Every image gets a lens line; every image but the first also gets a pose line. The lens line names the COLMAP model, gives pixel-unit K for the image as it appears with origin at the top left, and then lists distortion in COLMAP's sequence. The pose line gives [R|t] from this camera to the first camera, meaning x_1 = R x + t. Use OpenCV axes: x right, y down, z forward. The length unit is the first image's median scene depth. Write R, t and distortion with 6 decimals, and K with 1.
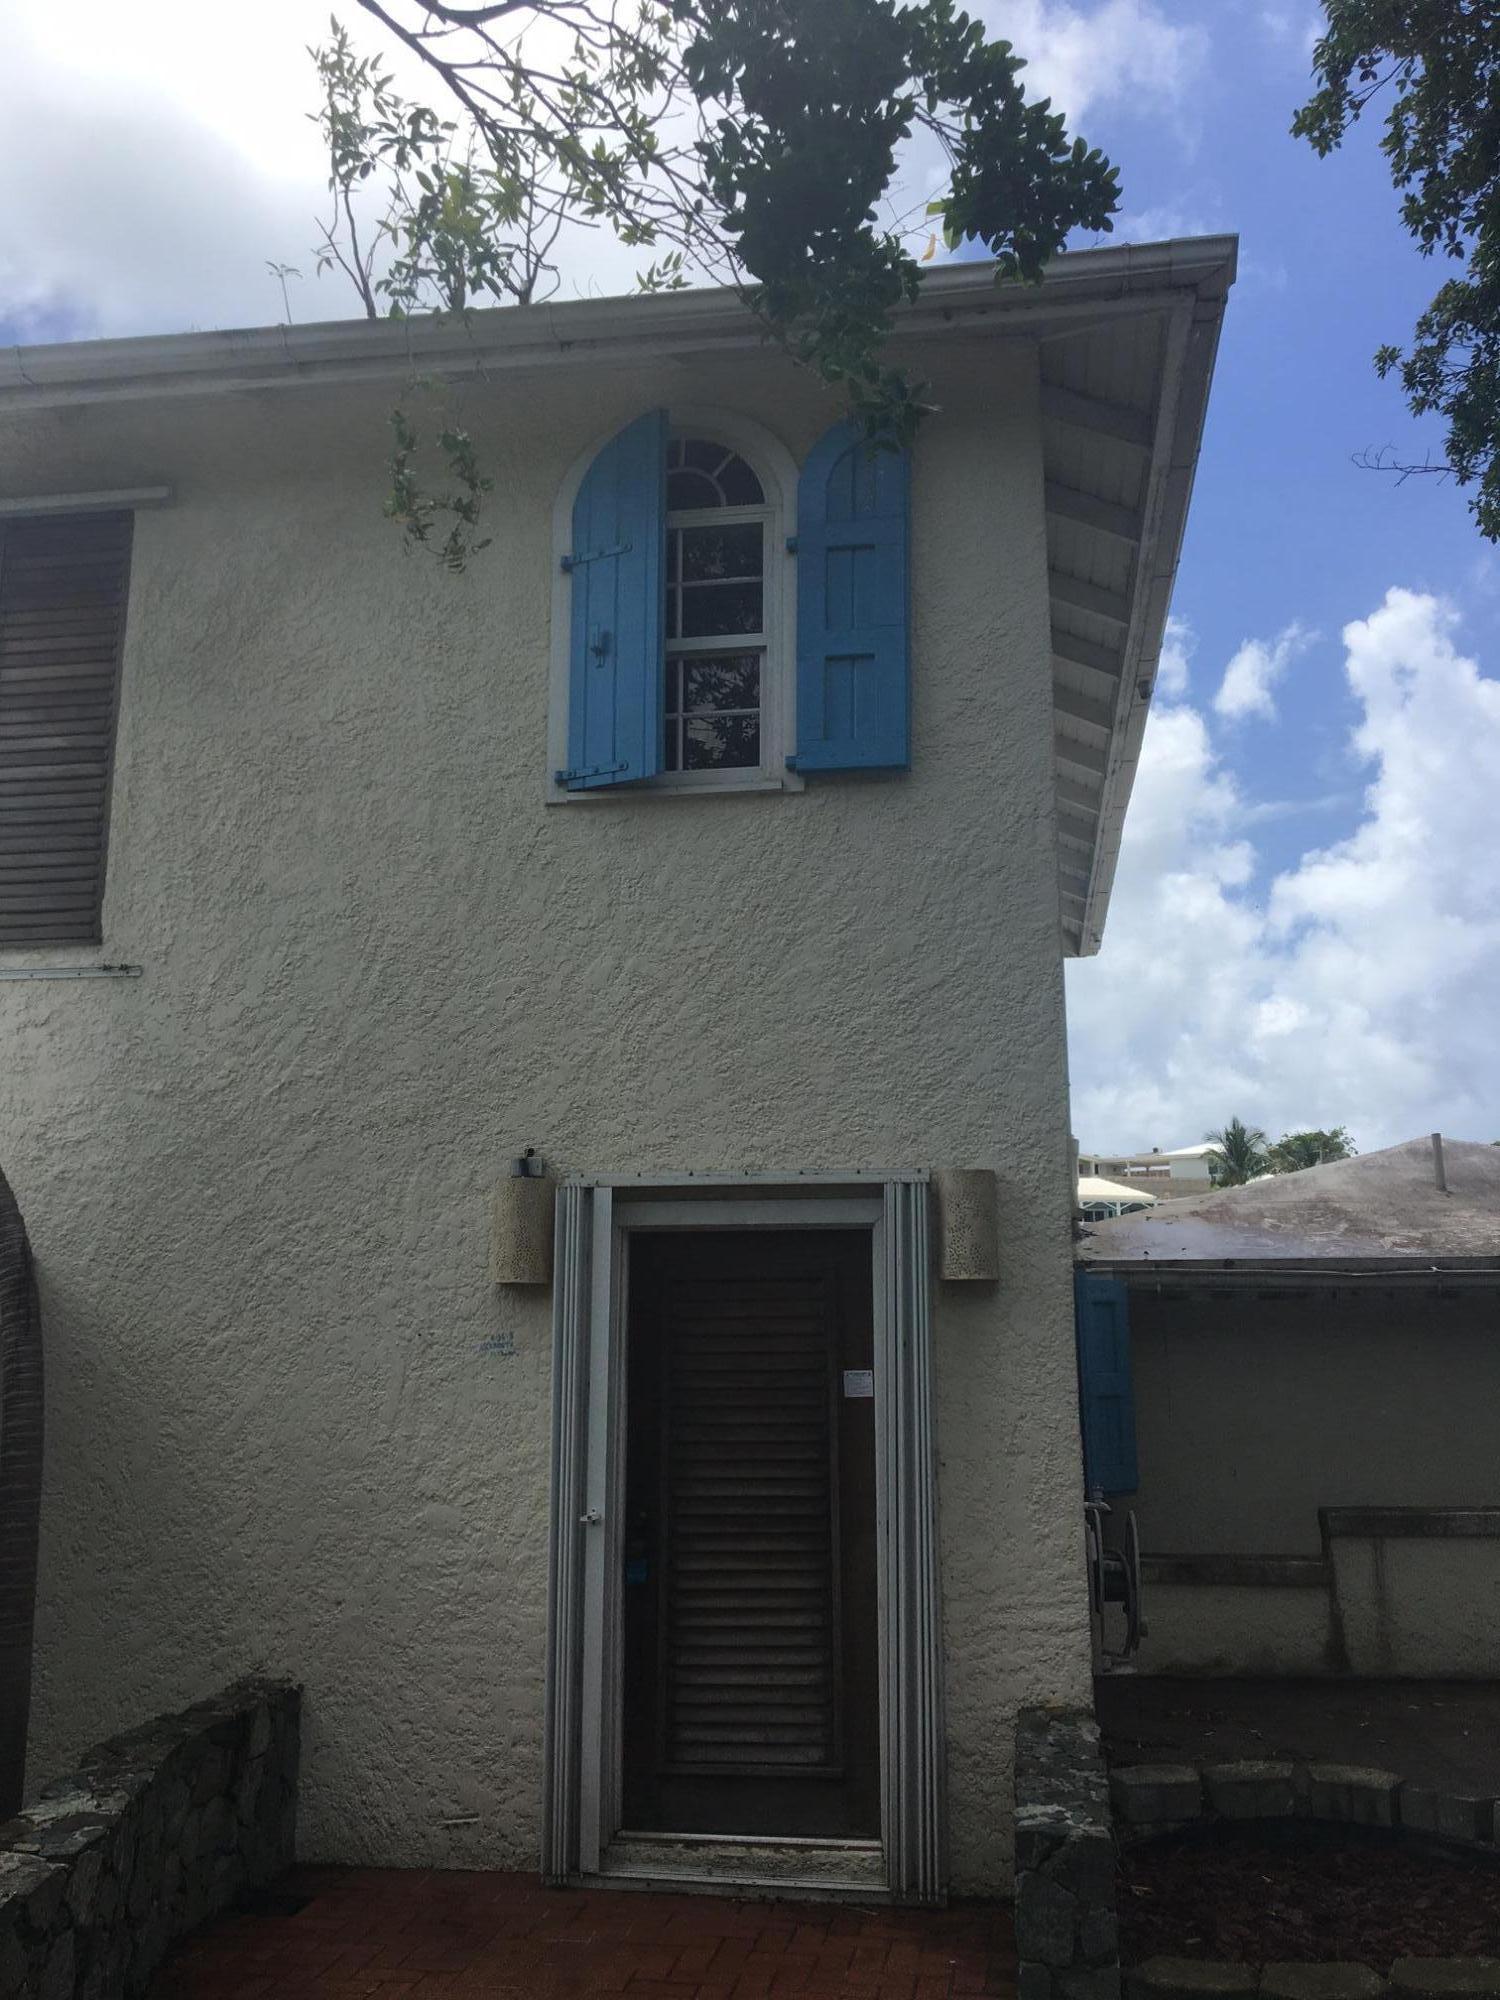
lens RADIAL K [[1688.6, 0, 751.8], [0, 1688.6, 993.0], [0, 0, 1]] dist [0.056897, -0.072660]
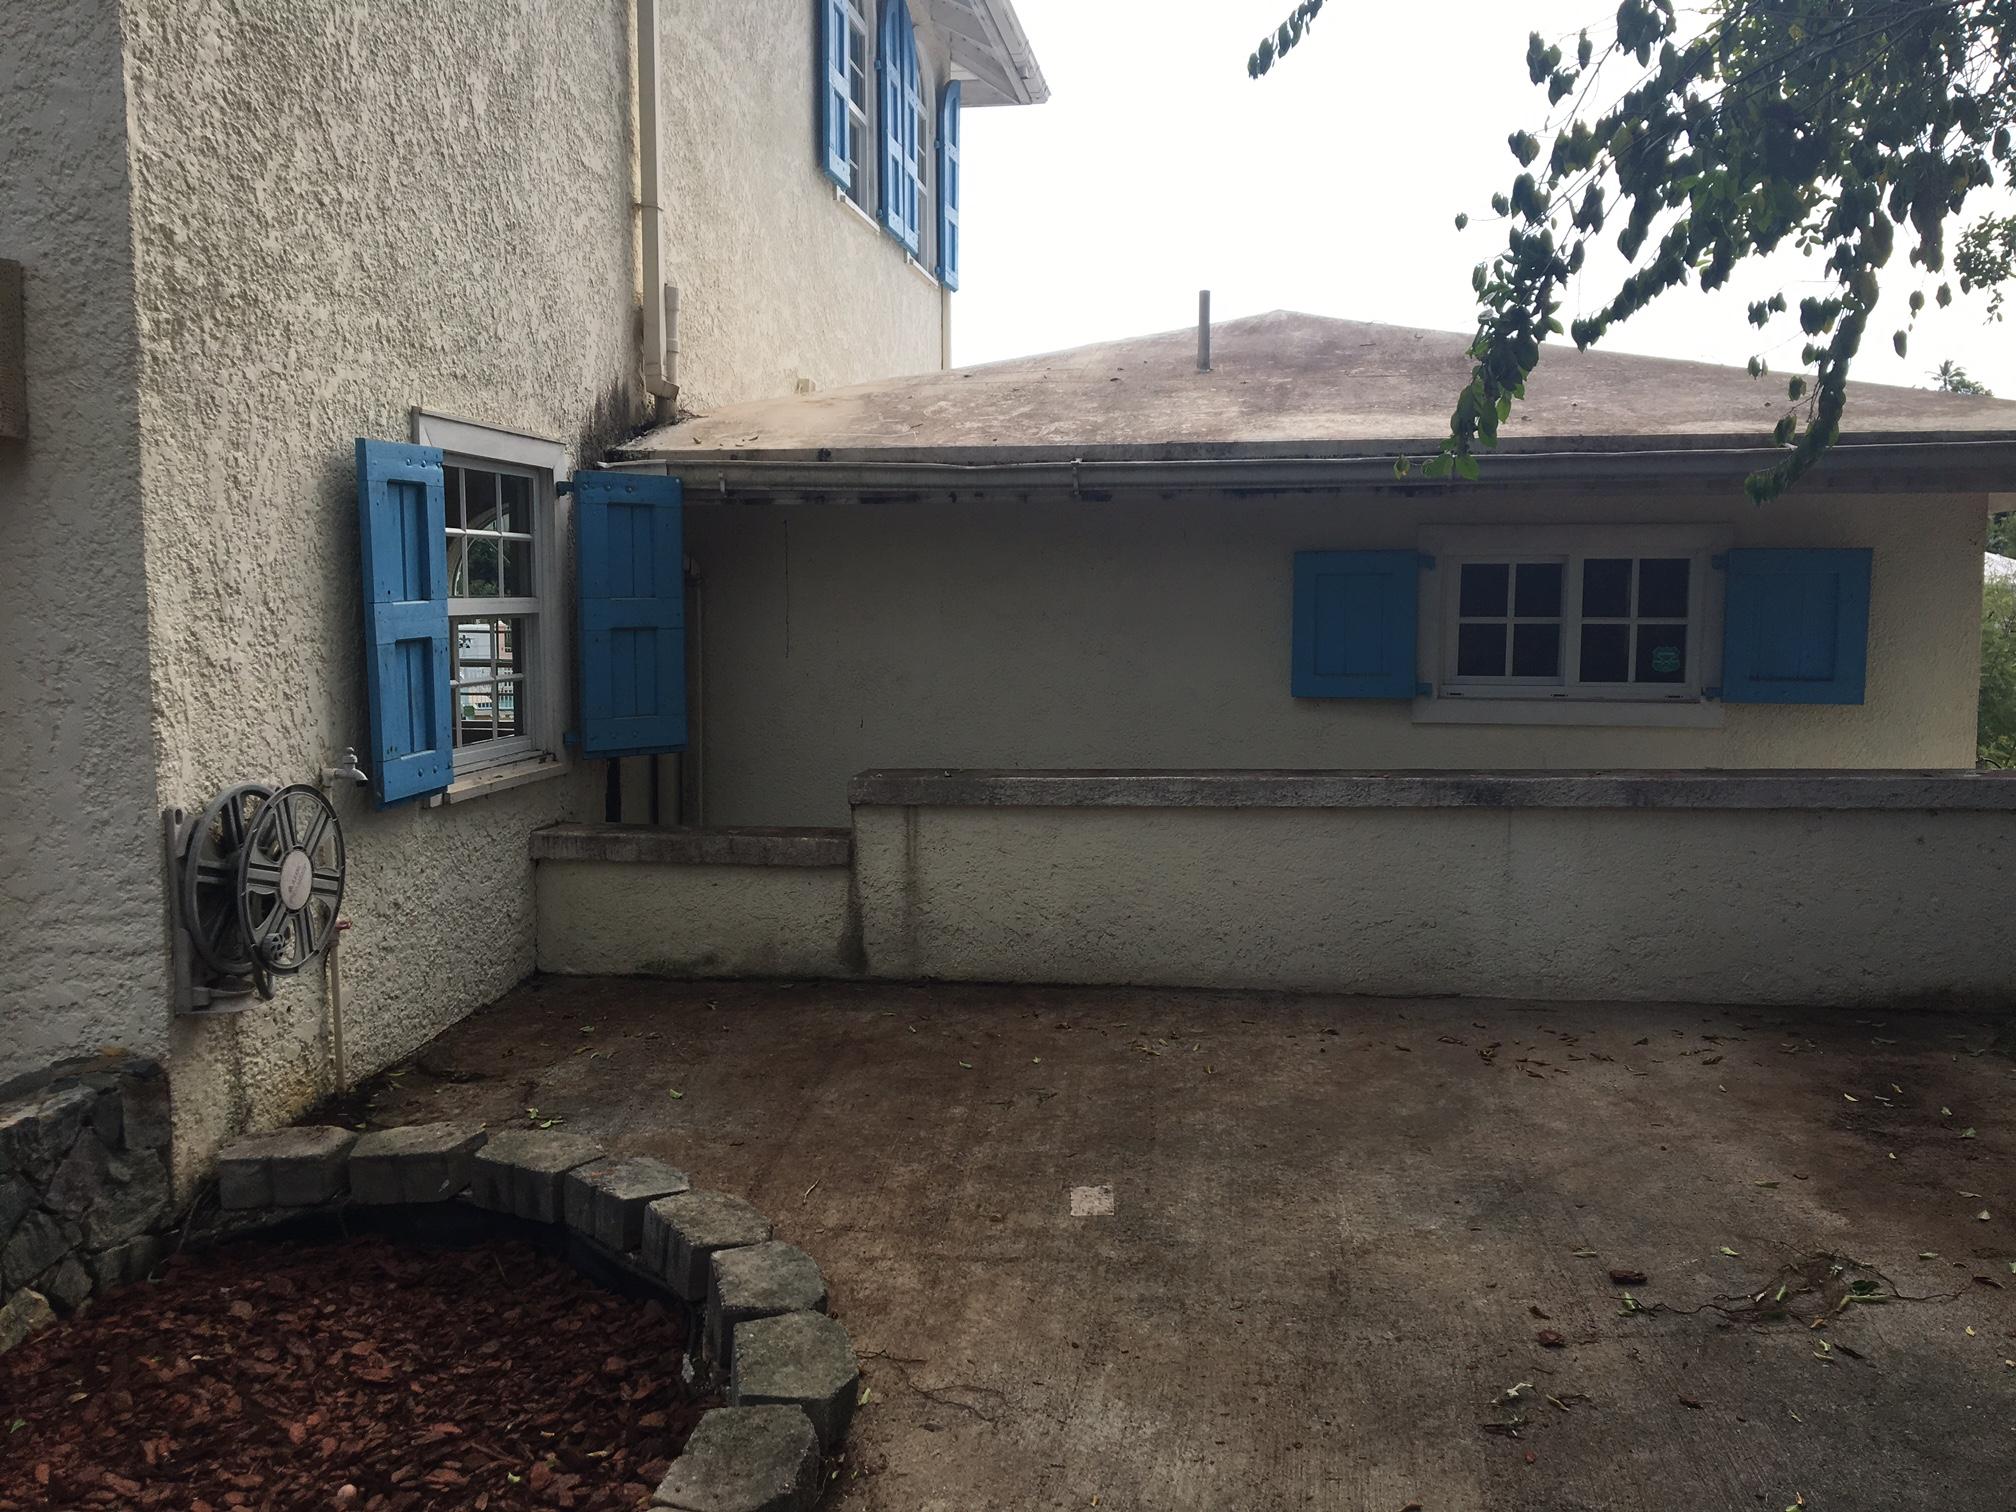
lens RADIAL K [[1702.1, 0, 1008.2], [0, 1702.1, 761.5], [0, 0, 1]] dist [0.056897, -0.072660]
pose [[0.999954, 0.006308, 0.007156, 0.408985], [-0.008161, 0.954099, 0.299379, 0.073016], [-0.004939, -0.299424, 0.954107, 0.286280]]
